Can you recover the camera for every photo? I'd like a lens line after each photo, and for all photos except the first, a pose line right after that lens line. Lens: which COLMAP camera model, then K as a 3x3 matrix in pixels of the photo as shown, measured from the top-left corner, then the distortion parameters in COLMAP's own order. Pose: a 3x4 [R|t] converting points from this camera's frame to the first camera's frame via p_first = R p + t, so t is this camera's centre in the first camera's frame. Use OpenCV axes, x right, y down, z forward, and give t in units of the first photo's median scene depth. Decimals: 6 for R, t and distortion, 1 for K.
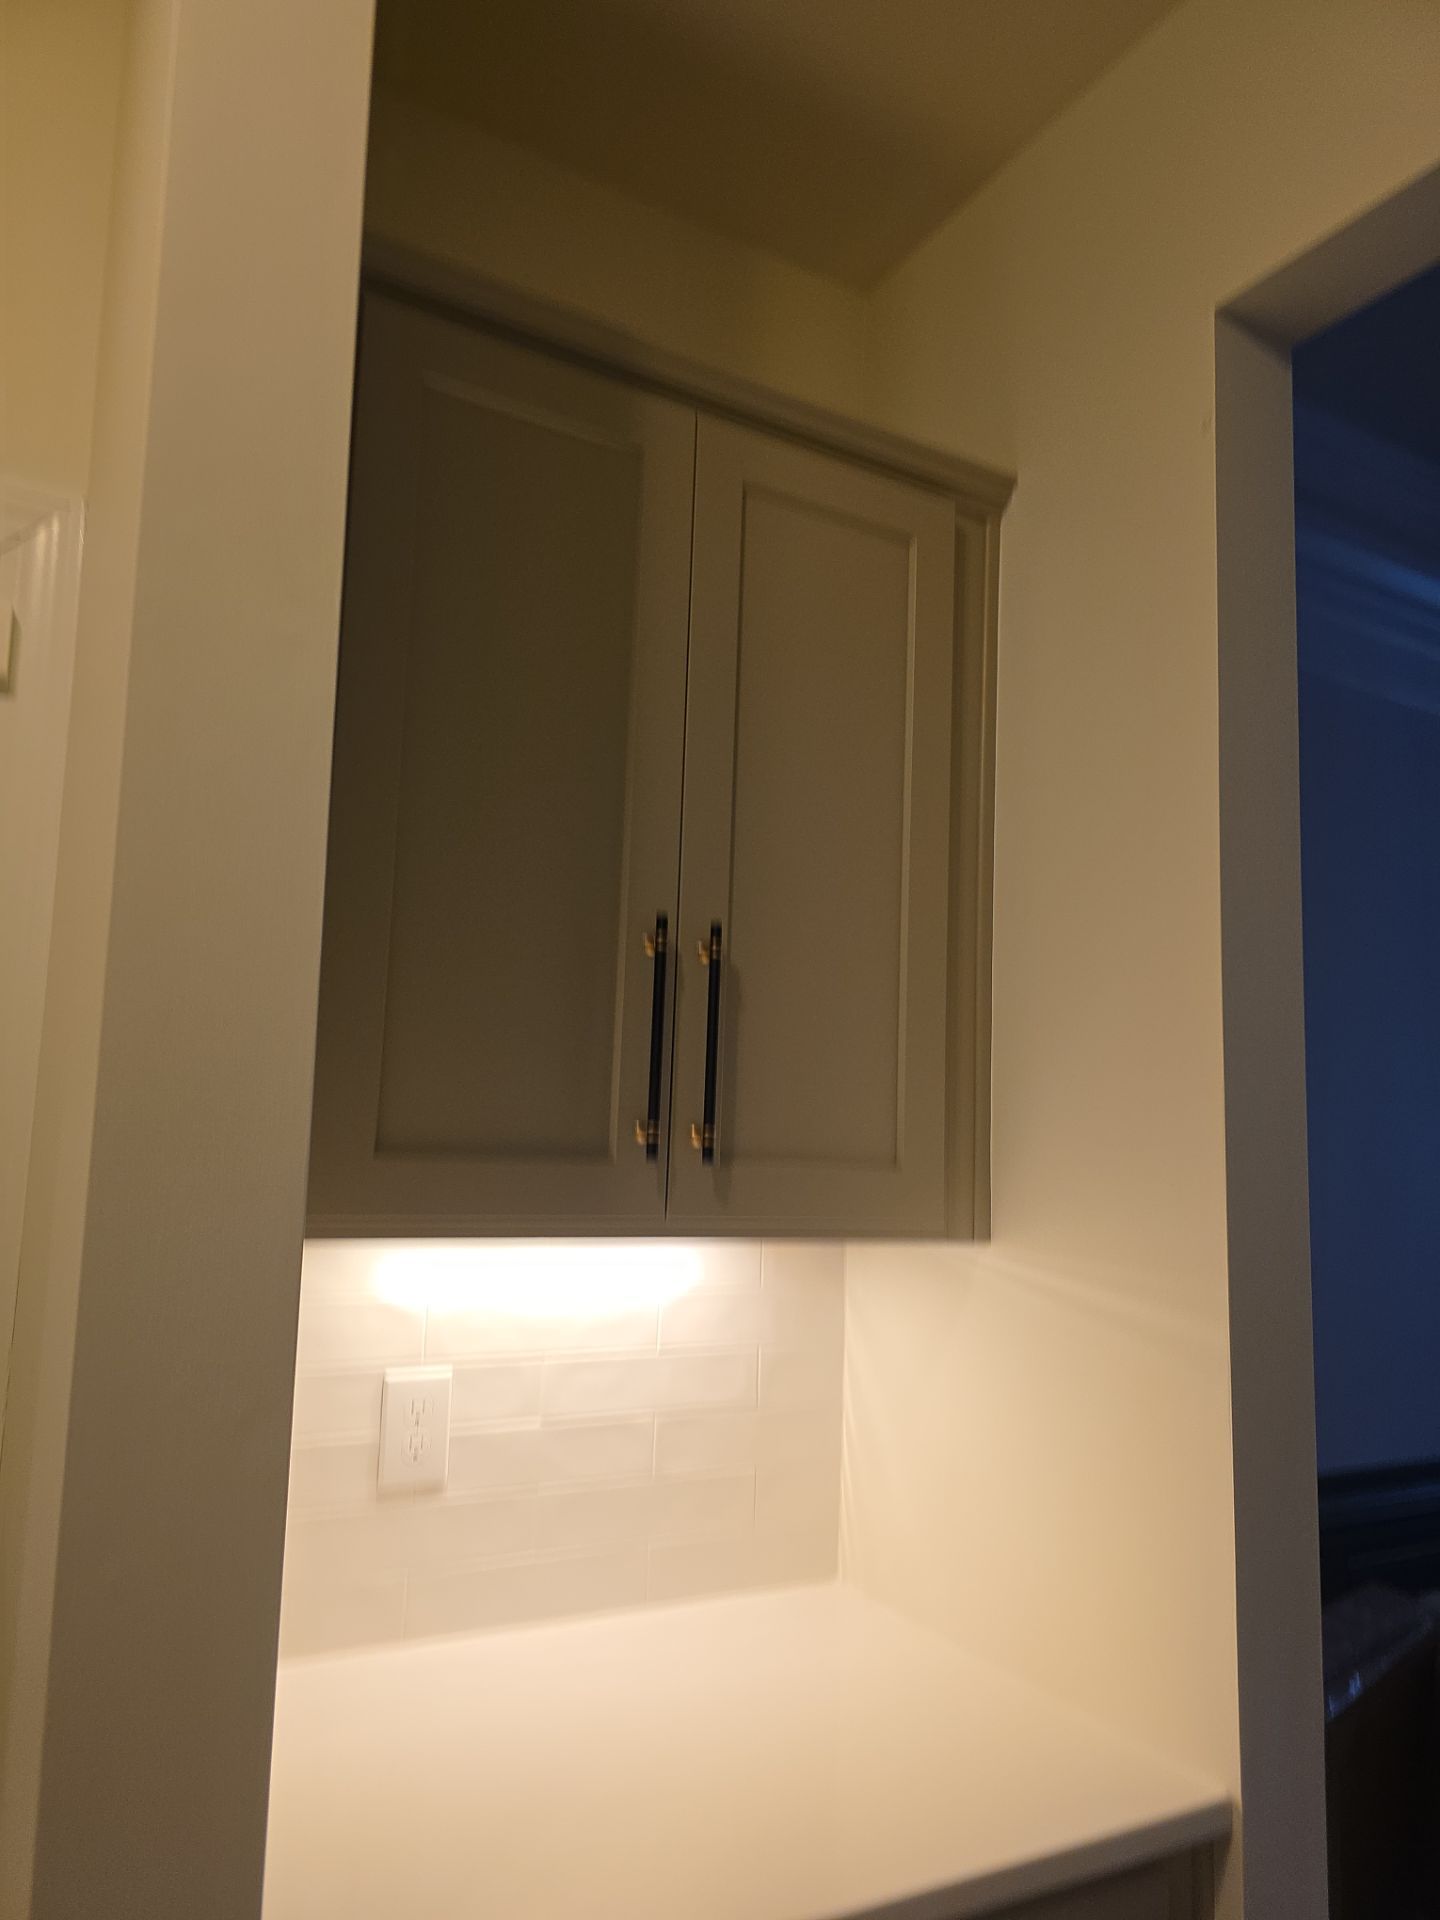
lens RADIAL K [[1295.4, 0, 707.4], [0, 1295.4, 965.7], [0, 0, 1]] dist [0.051902, -0.033693]
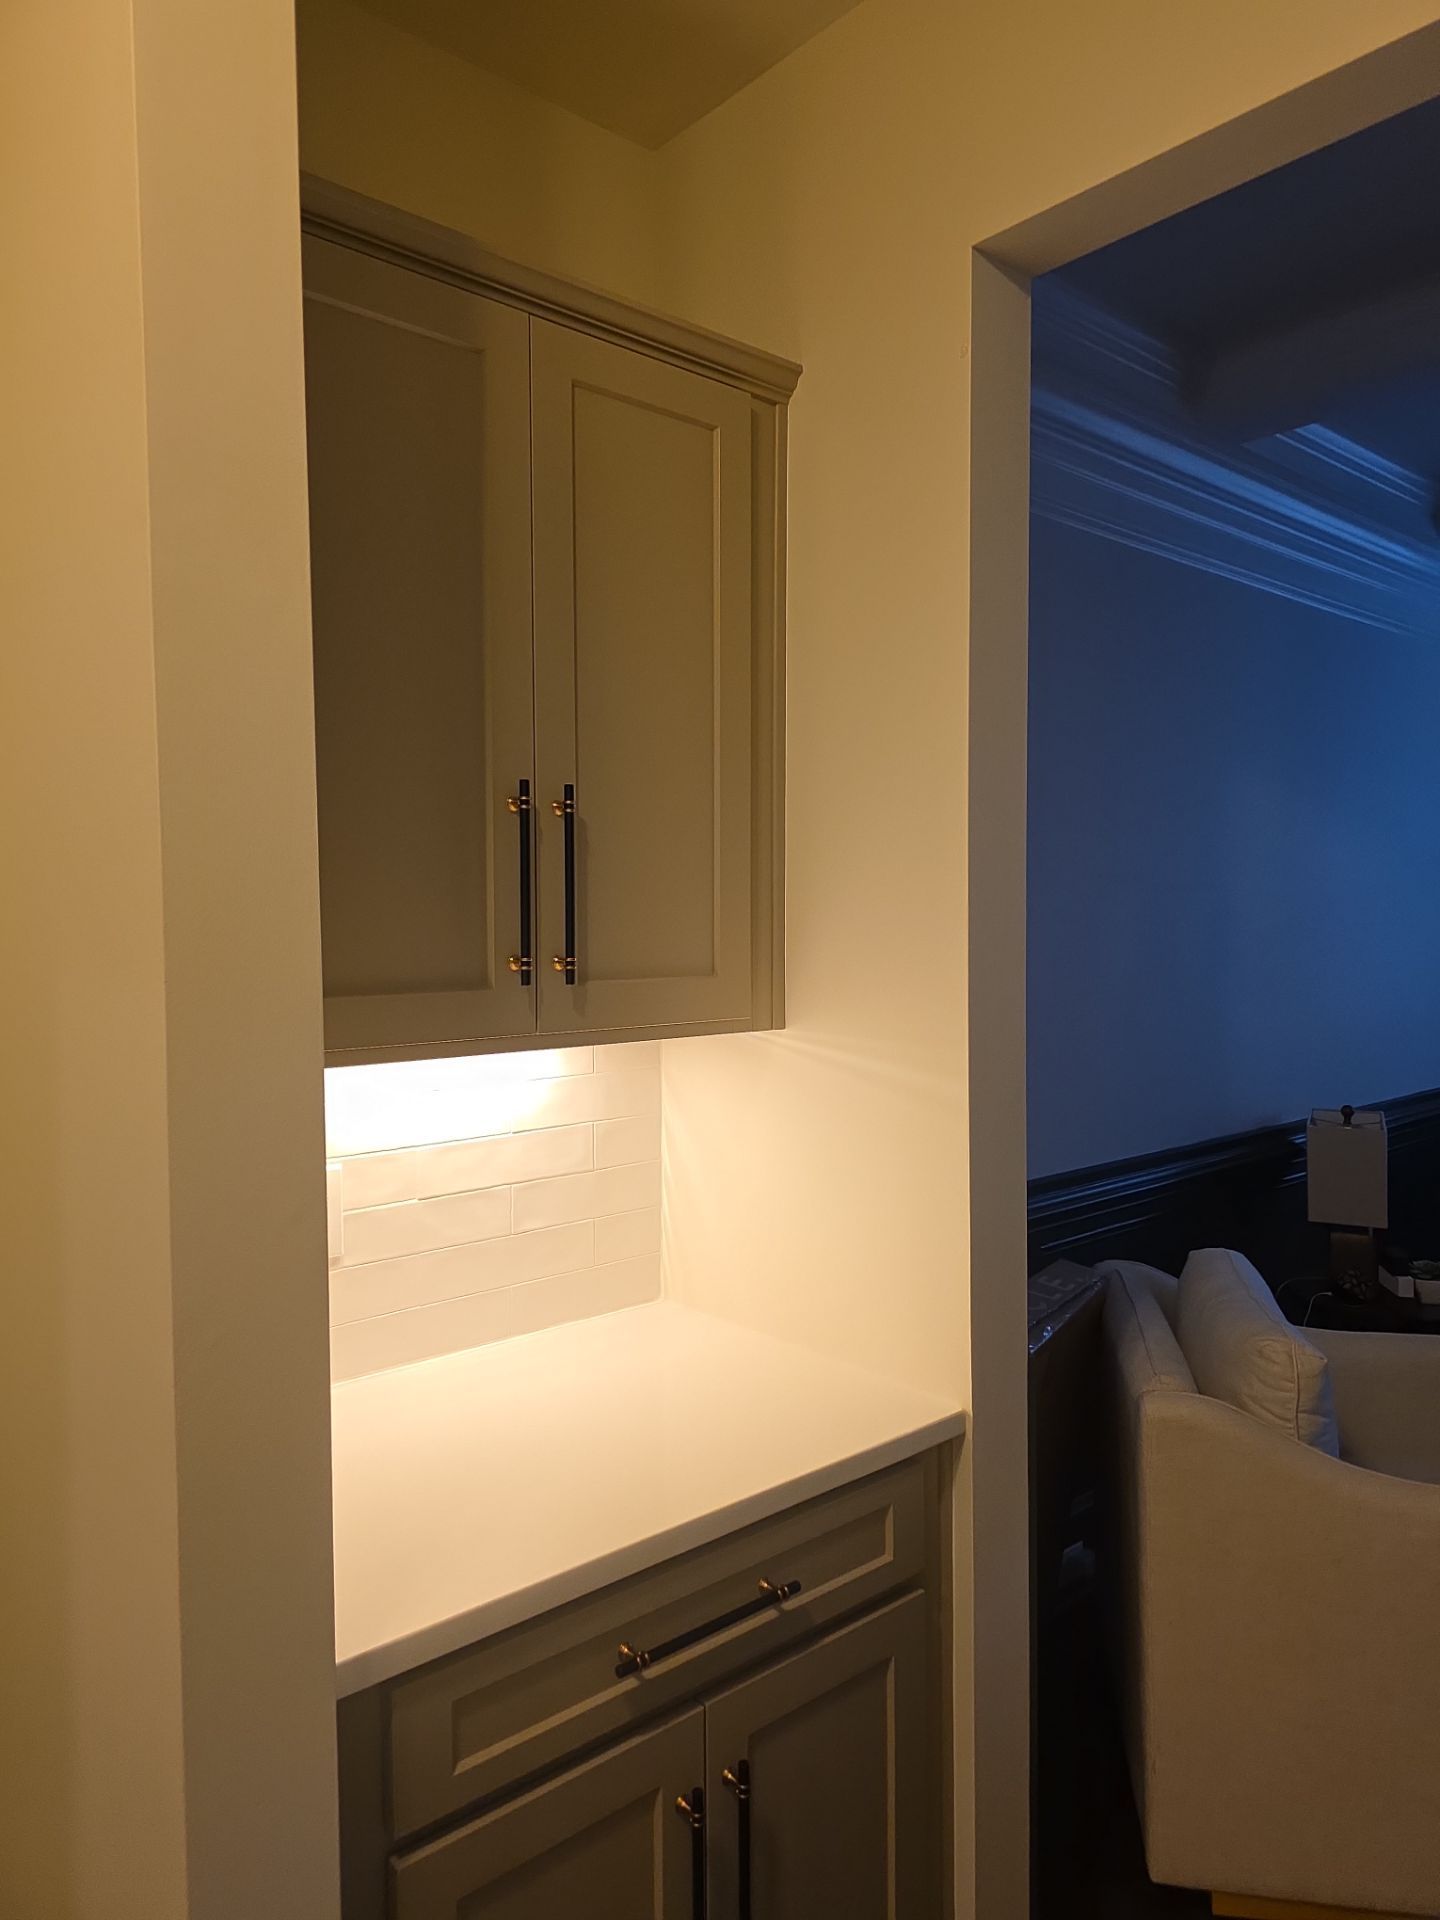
lens RADIAL K [[1295.4, 0, 703.0], [0, 1295.4, 960.0], [0, 0, 1]] dist [0.051902, -0.033693]
pose [[0.980833, -0.051717, 0.187864, -0.097927], [0.019189, 0.985085, 0.170997, -0.071232], [-0.193906, -0.164115, 0.967195, -0.182178]]
